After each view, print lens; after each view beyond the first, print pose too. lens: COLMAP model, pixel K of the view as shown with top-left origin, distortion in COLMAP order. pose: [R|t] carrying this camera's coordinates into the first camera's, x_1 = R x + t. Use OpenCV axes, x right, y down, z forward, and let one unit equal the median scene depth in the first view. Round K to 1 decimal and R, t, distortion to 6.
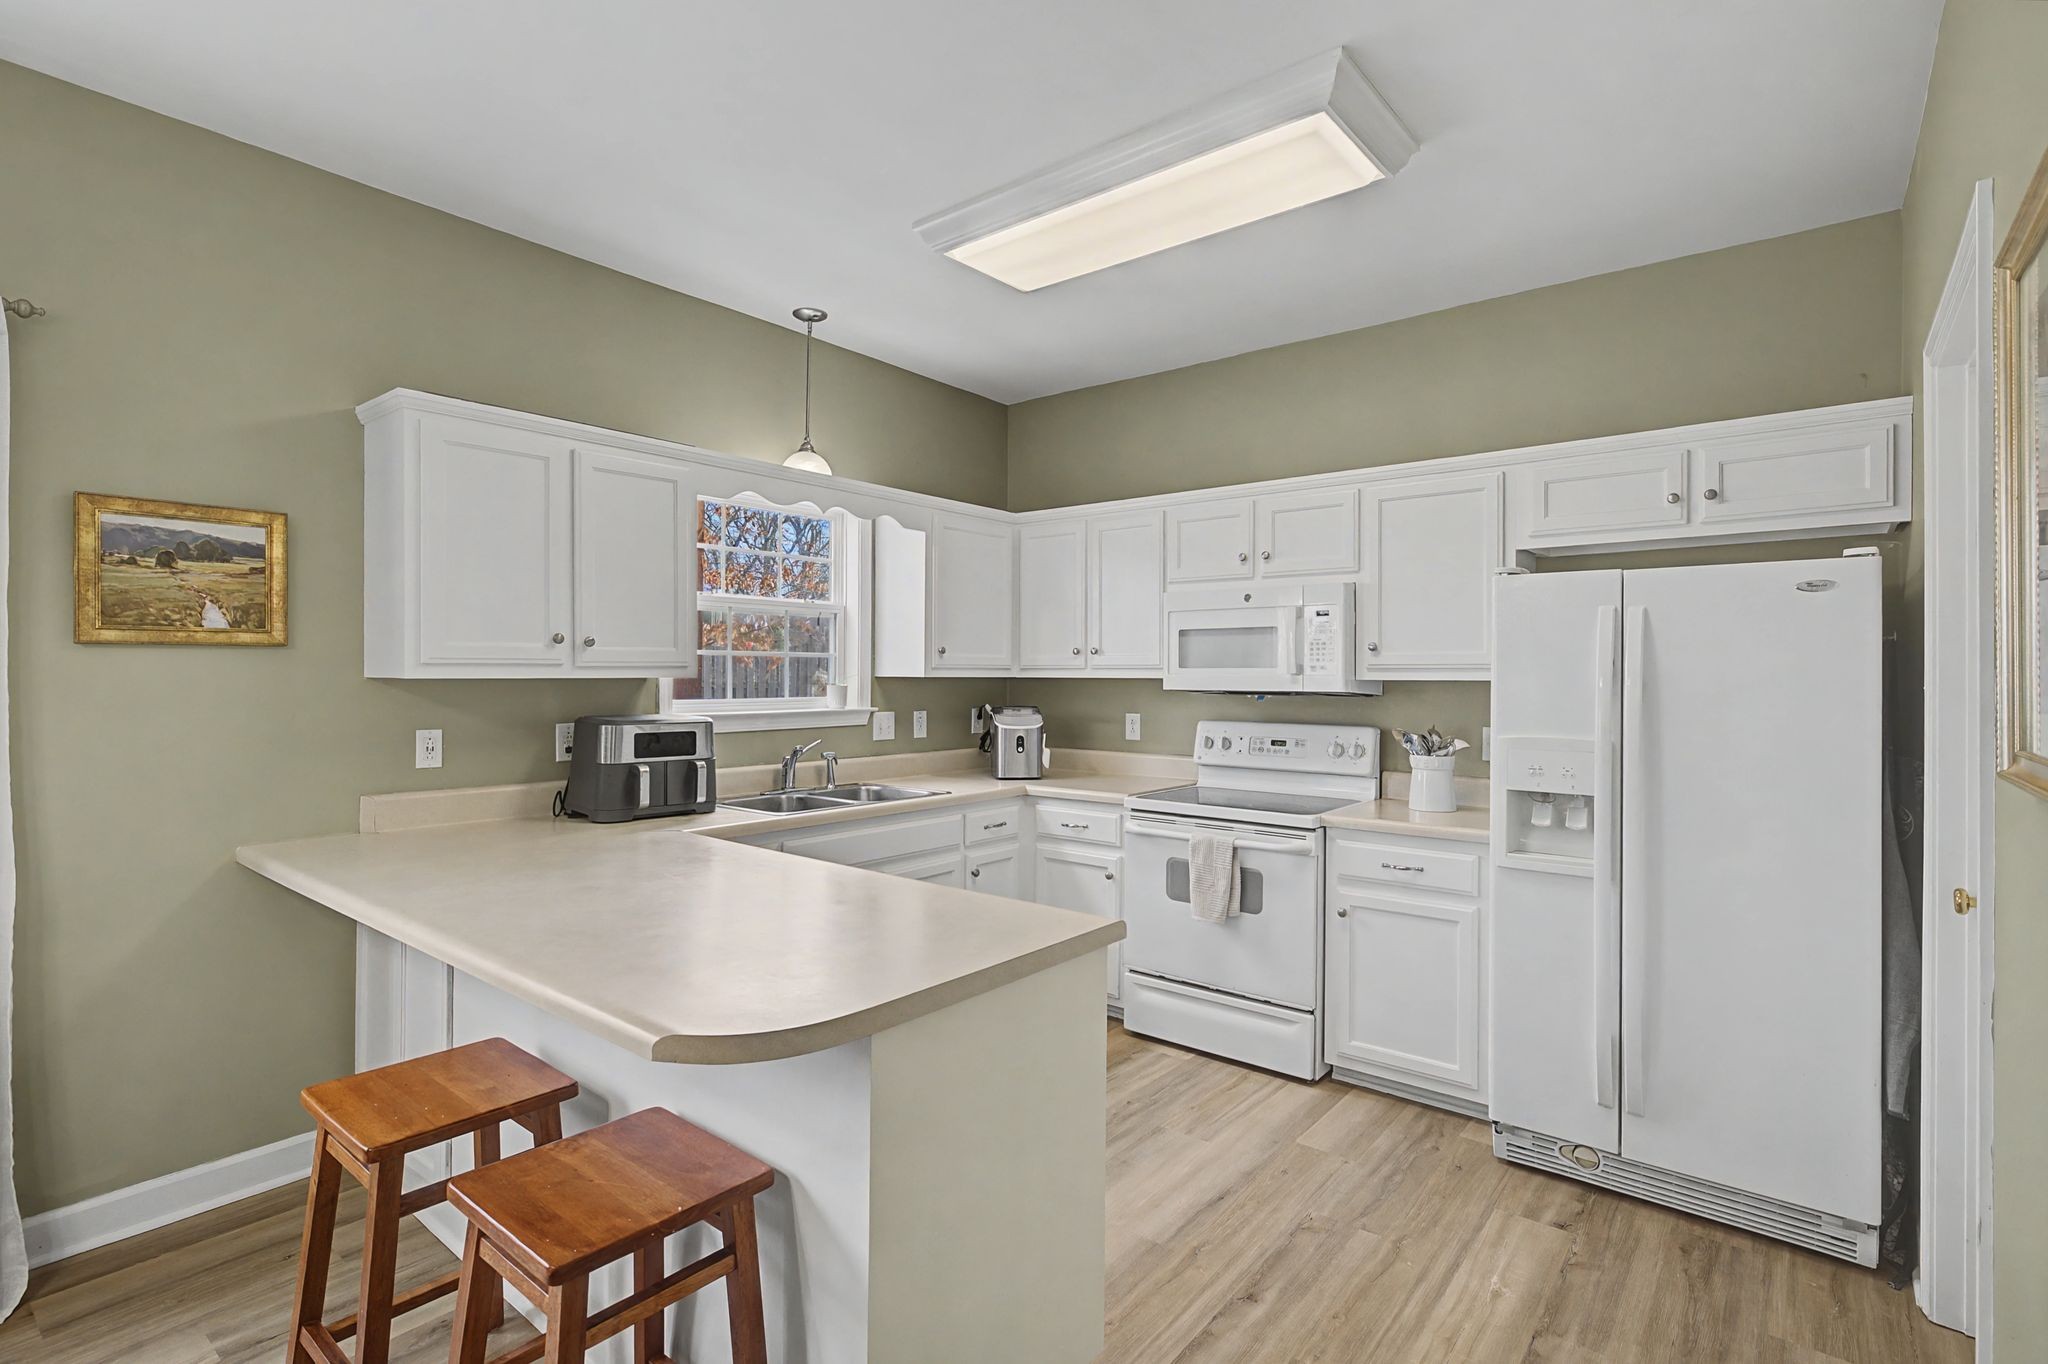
lens RADIAL K [[973.3, 0, 1032.0], [0, 973.3, 676.5], [0, 0, 1]] dist [0.006663, 0.000679]
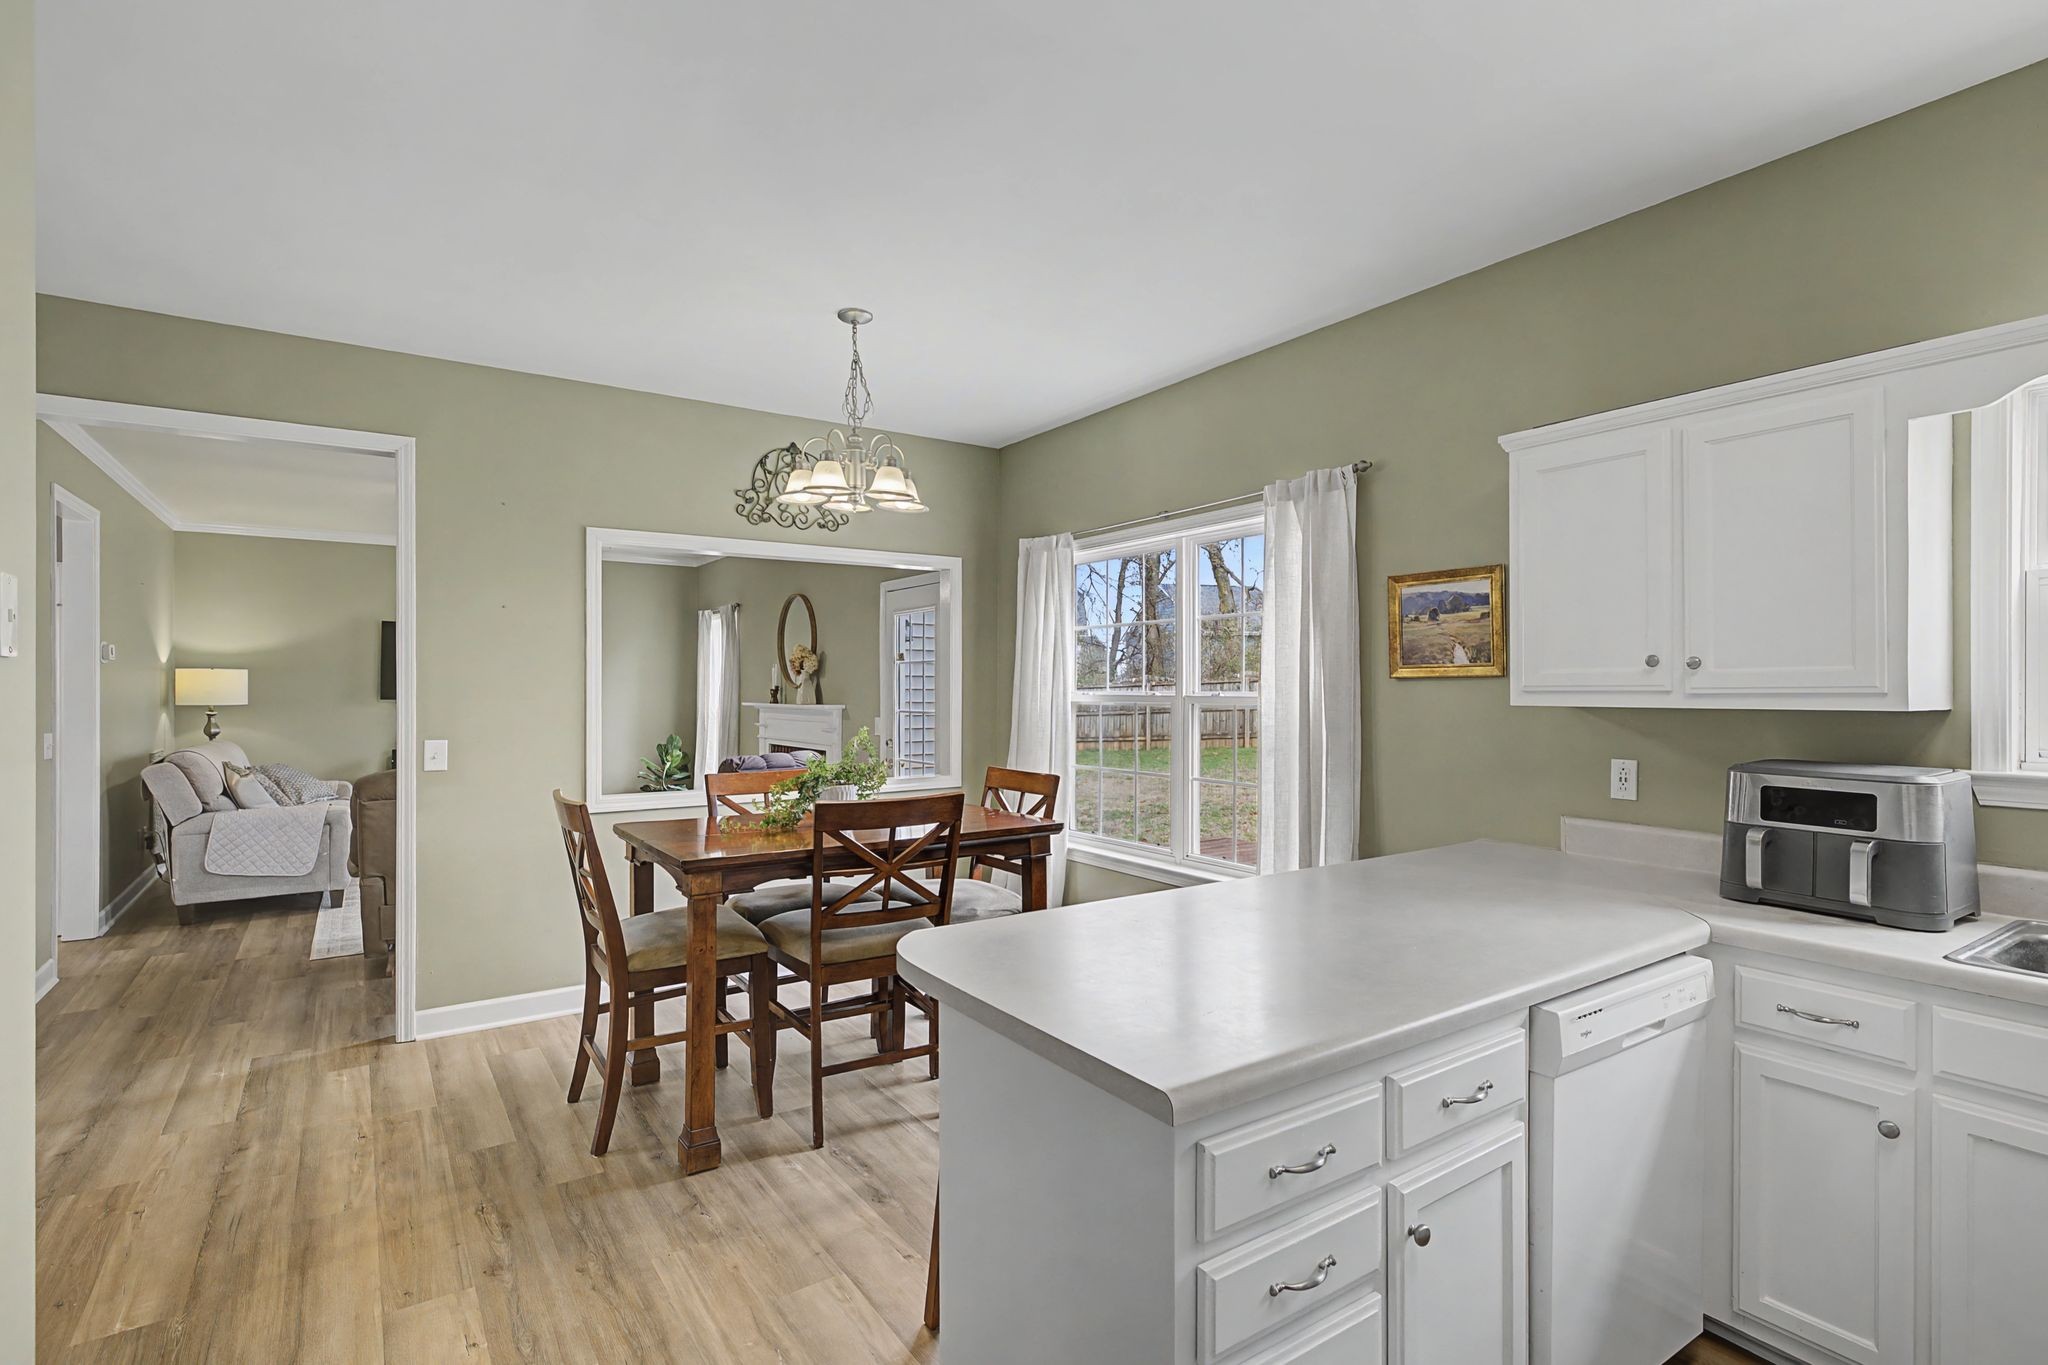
lens RADIAL K [[973.3, 0, 1048.9], [0, 973.3, 686.2], [0, 0, 1]] dist [0.006663, 0.000679]
pose [[-0.270854, -0.007067, -0.962594, 0.368675], [-0.008341, 0.999953, -0.004994, -0.006527], [0.962584, 0.006676, -0.270901, 0.570136]]
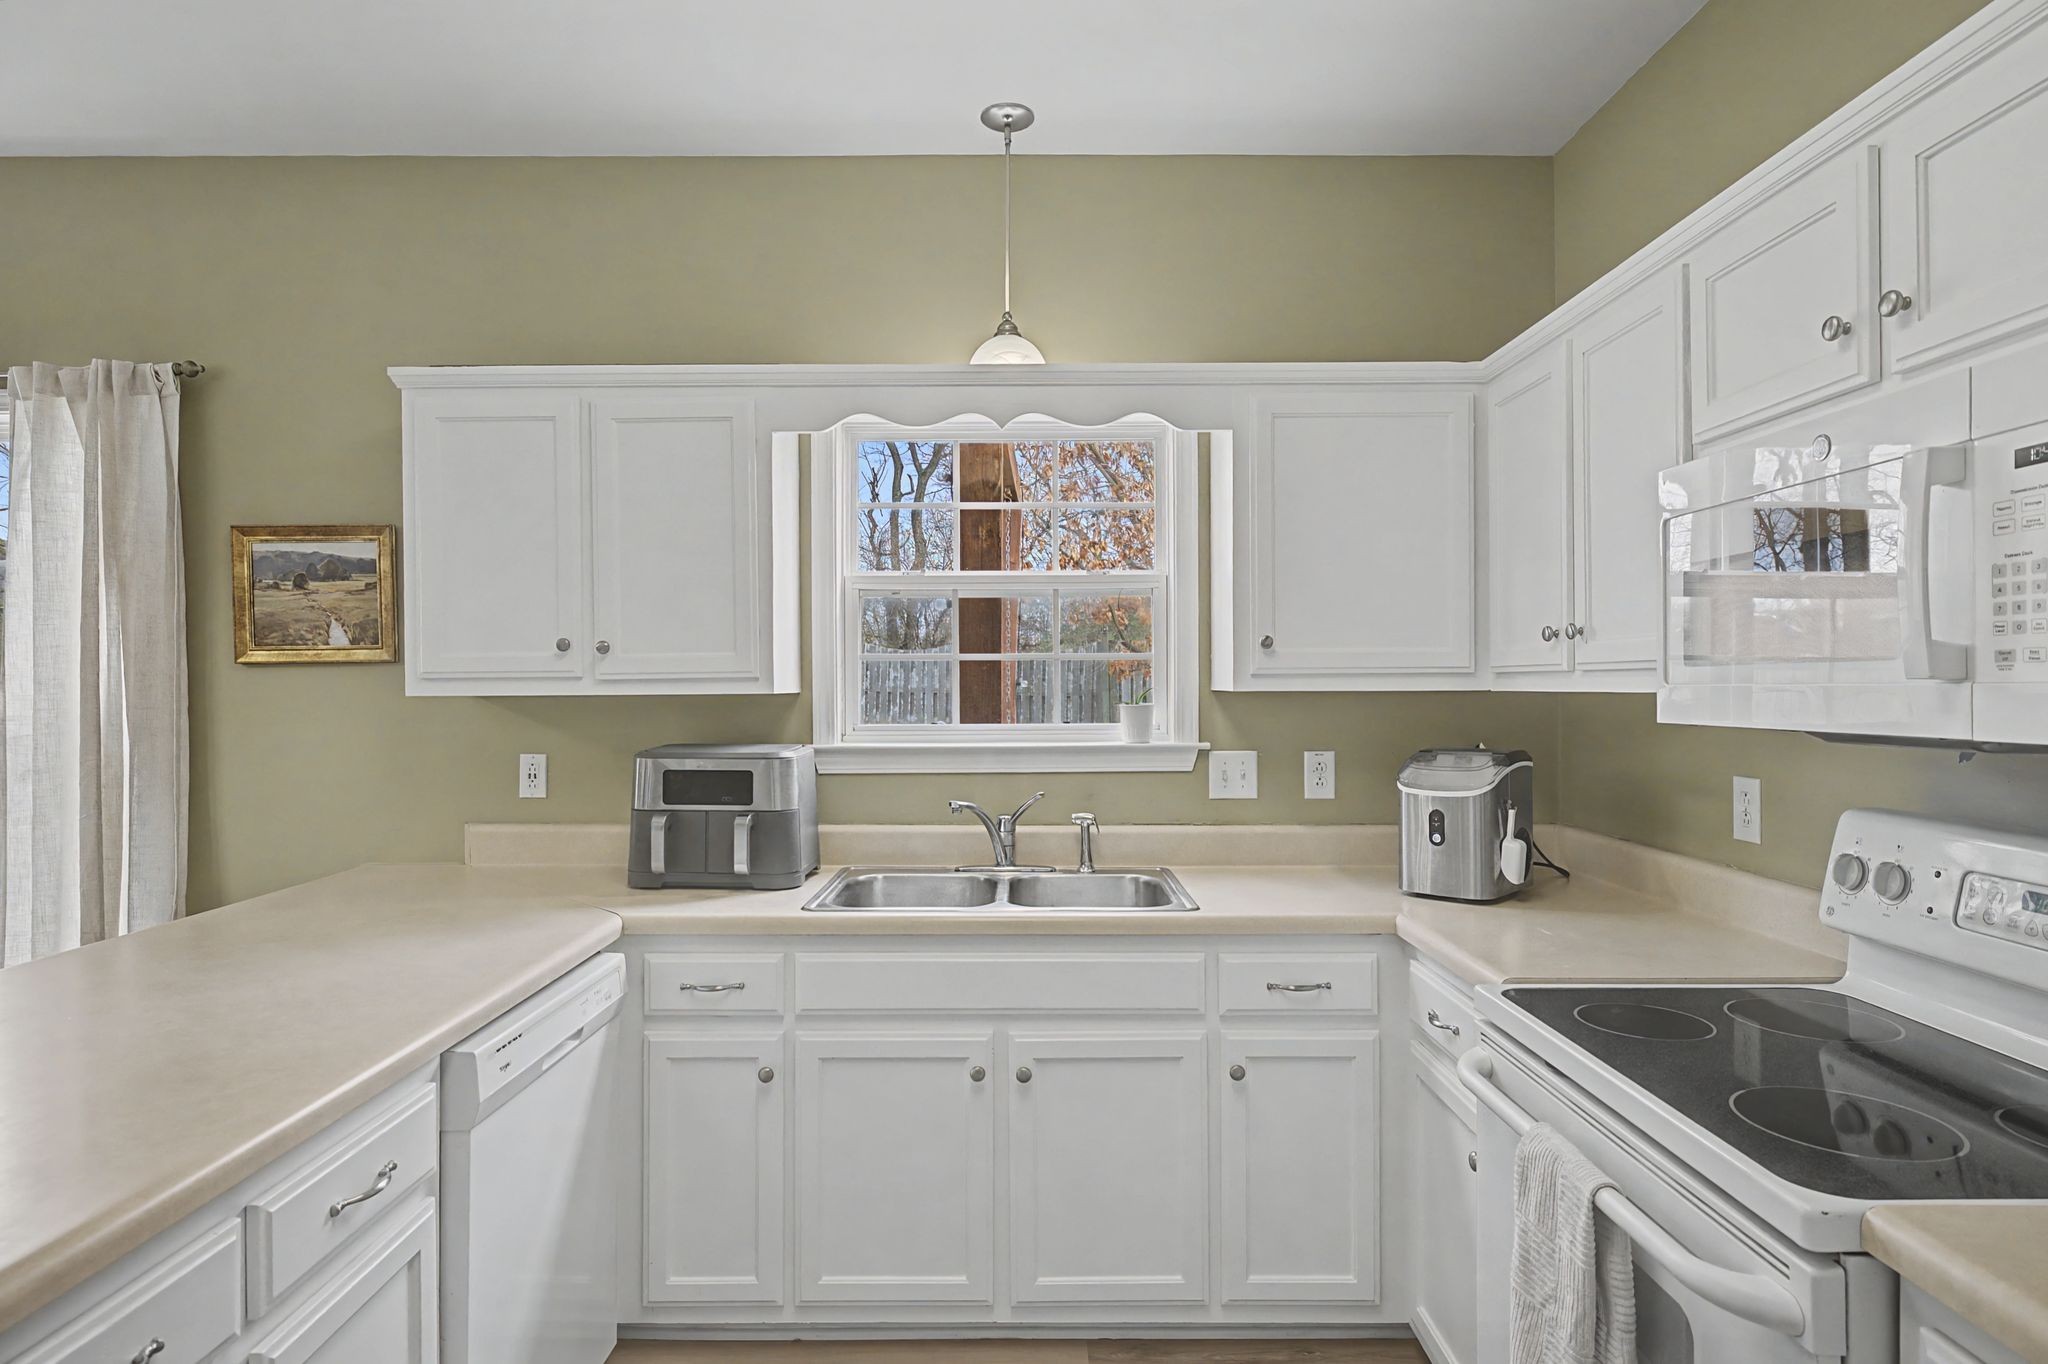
lens RADIAL K [[1118.2, 0, 1021.0], [0, 1118.2, 677.2], [0, 0, 1]] dist [0.000221, 0.000953]
pose [[0.628546, -0.011477, -0.777688, 0.347731], [0.004325, 0.999927, -0.011261, -0.000788], [0.777760, 0.003715, 0.628550, 0.566836]]
